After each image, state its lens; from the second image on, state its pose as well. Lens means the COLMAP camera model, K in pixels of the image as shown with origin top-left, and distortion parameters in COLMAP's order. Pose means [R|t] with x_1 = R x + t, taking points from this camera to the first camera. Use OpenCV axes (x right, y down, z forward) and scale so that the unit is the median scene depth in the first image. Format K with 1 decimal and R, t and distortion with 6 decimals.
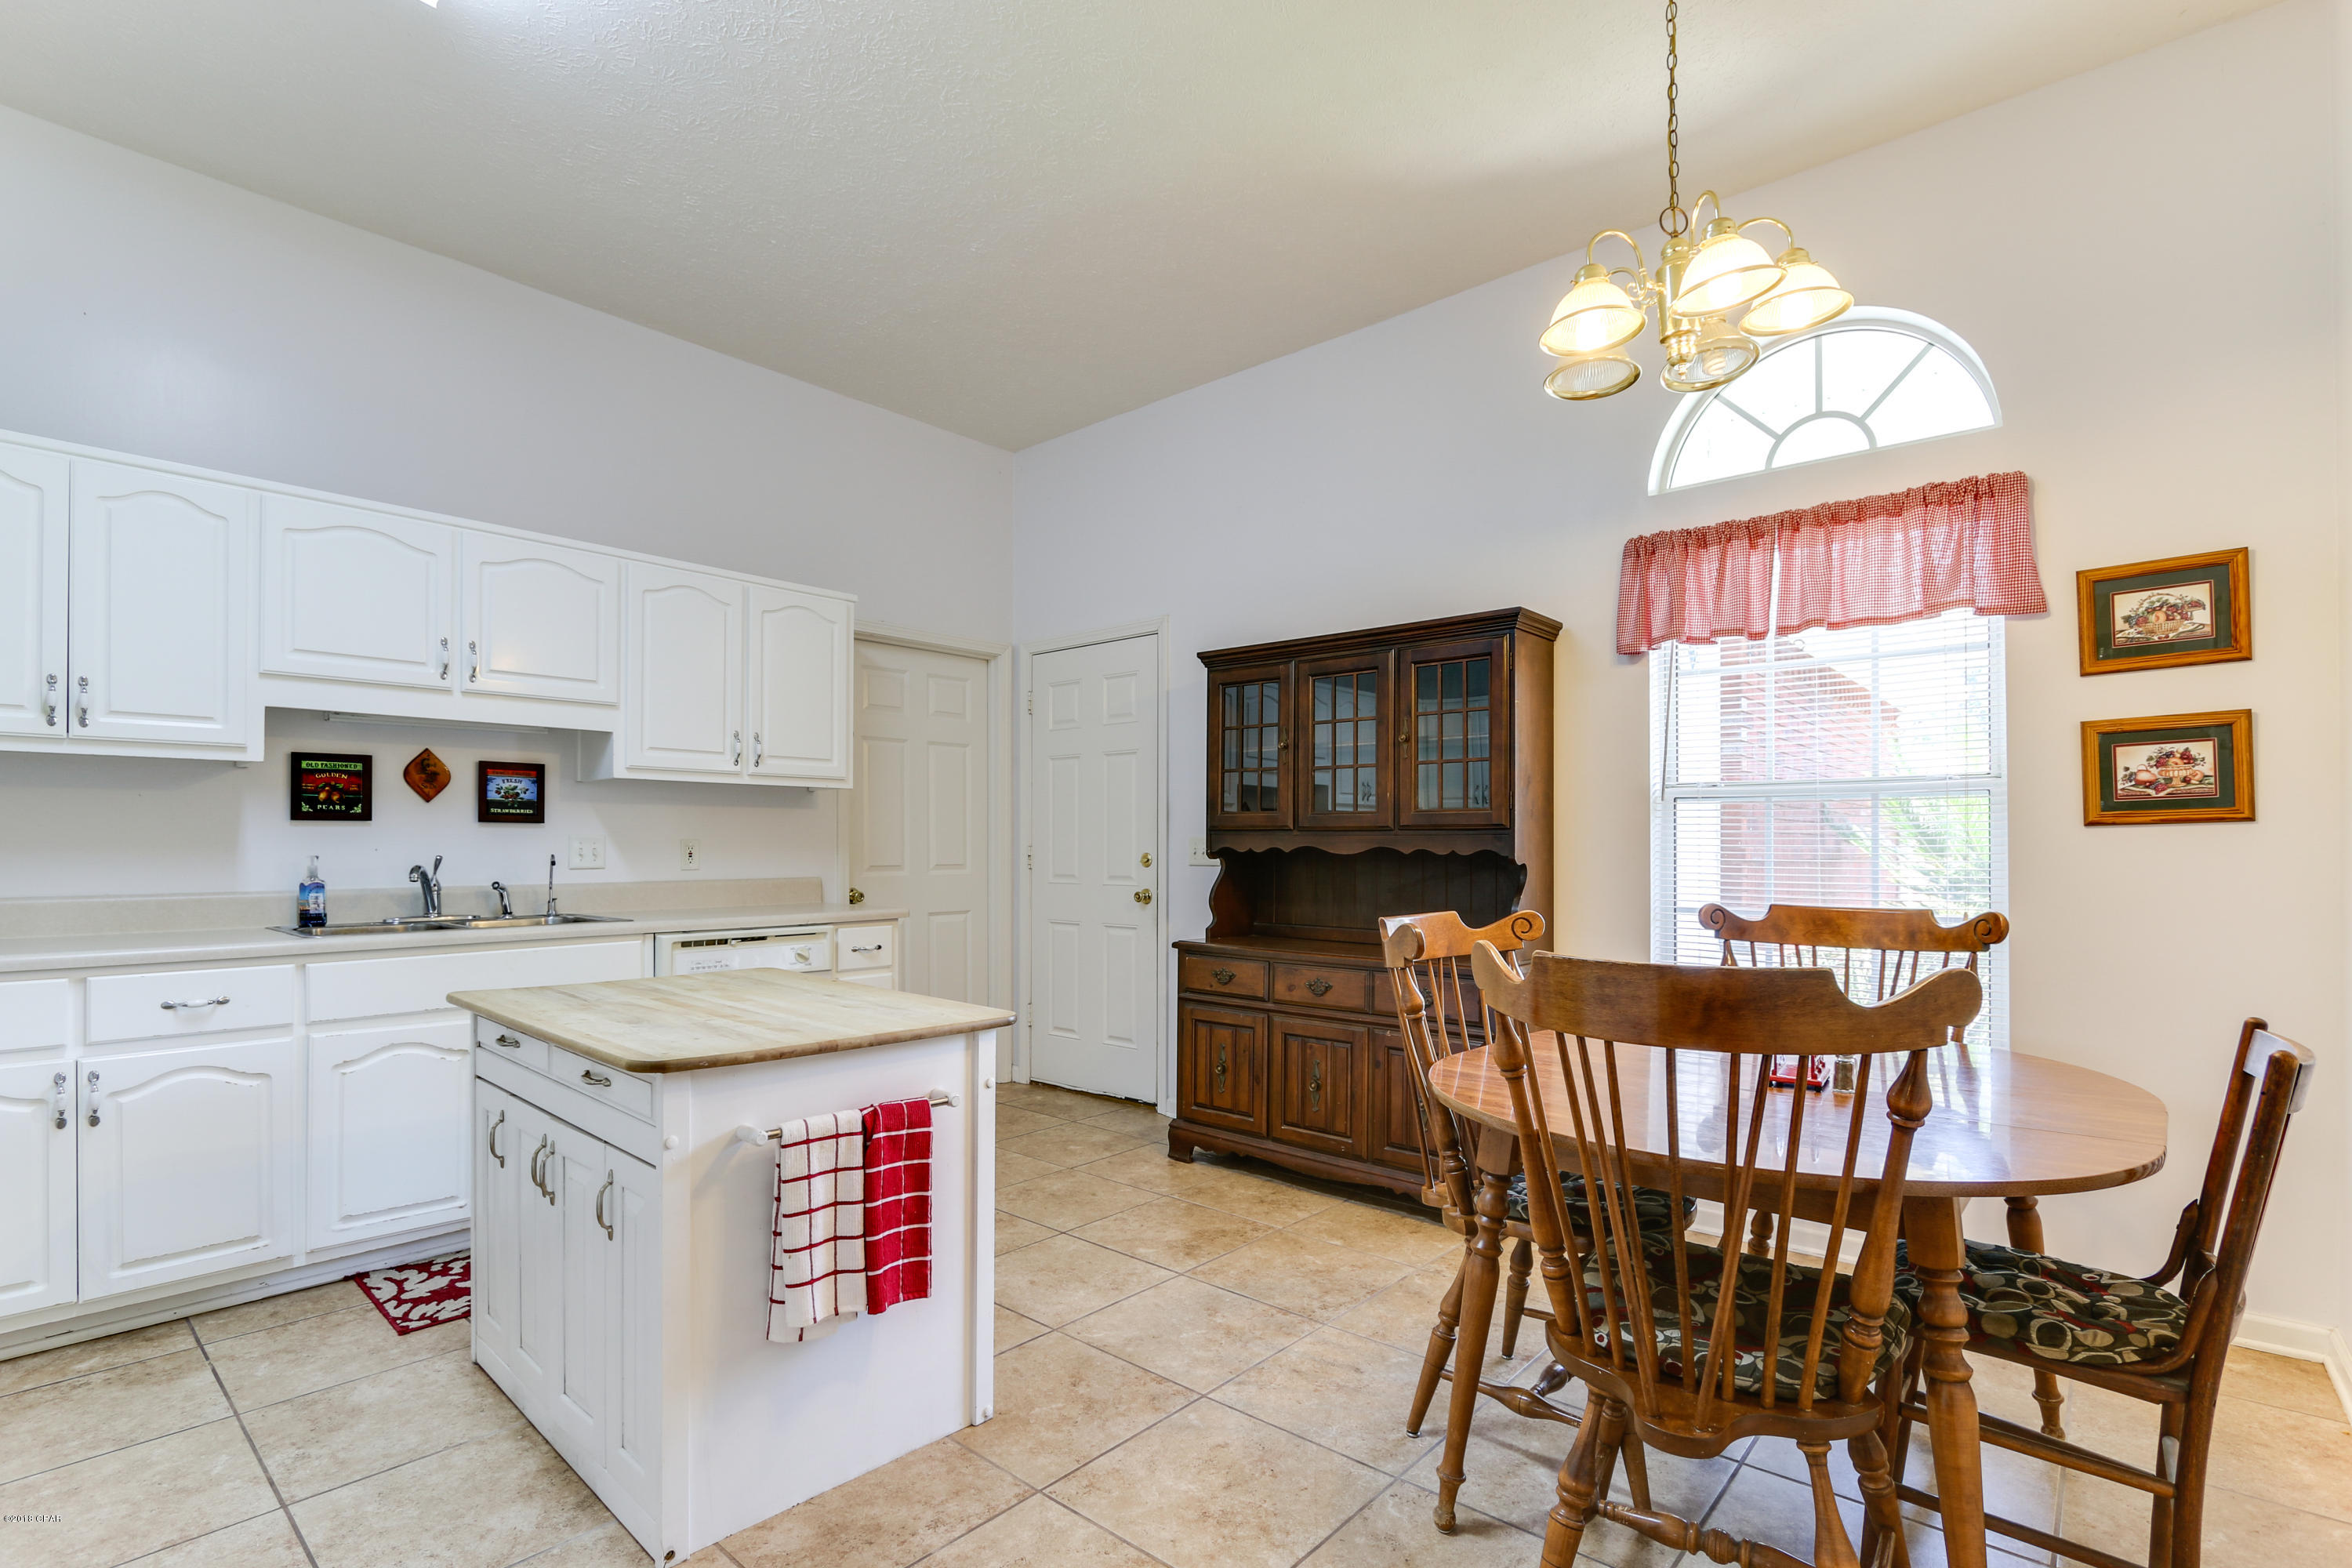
lens RADIAL K [[1090.6, 0, 1166.7], [0, 1090.6, 833.7], [0, 0, 1]] dist [-0.019992, 0.000910]
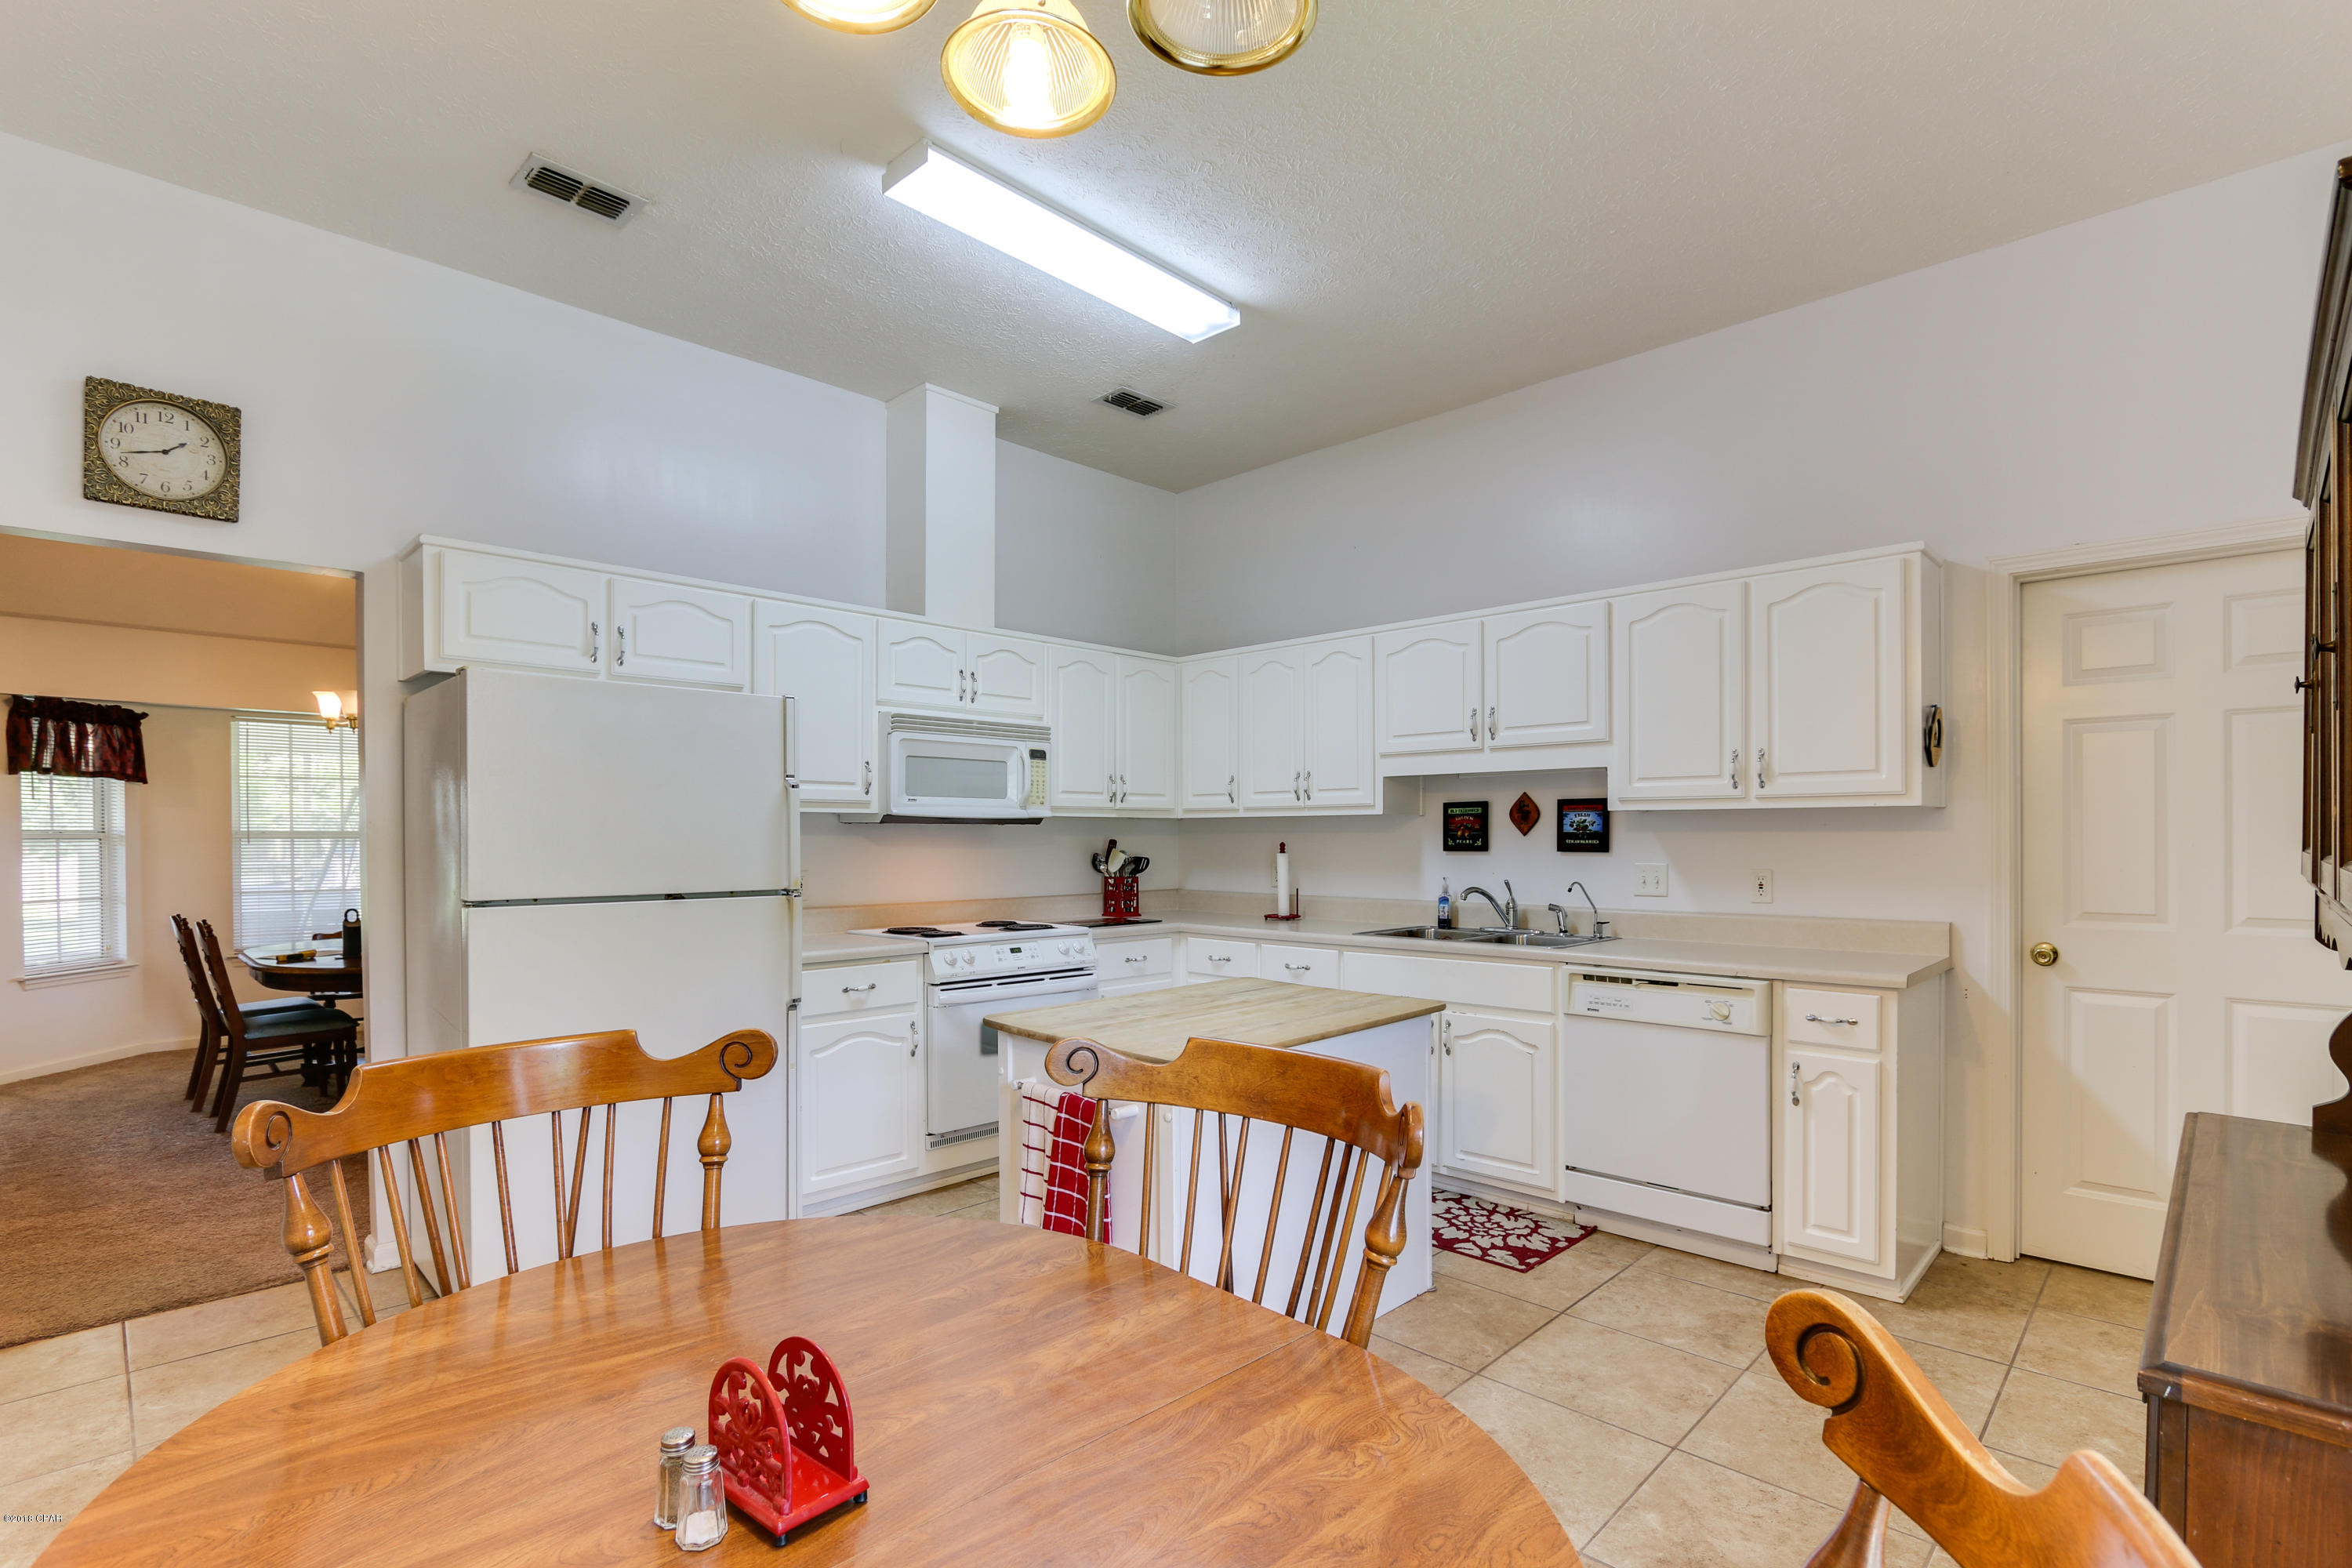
lens RADIAL K [[1090.6, 0, 1166.7], [0, 1090.6, 833.7], [0, 0, 1]] dist [-0.019992, 0.000910]
pose [[-0.056404, -0.001516, -0.998407, 0.603068], [0.013536, 0.999906, -0.002283, -0.035443], [0.998316, -0.013644, -0.056379, 0.686915]]
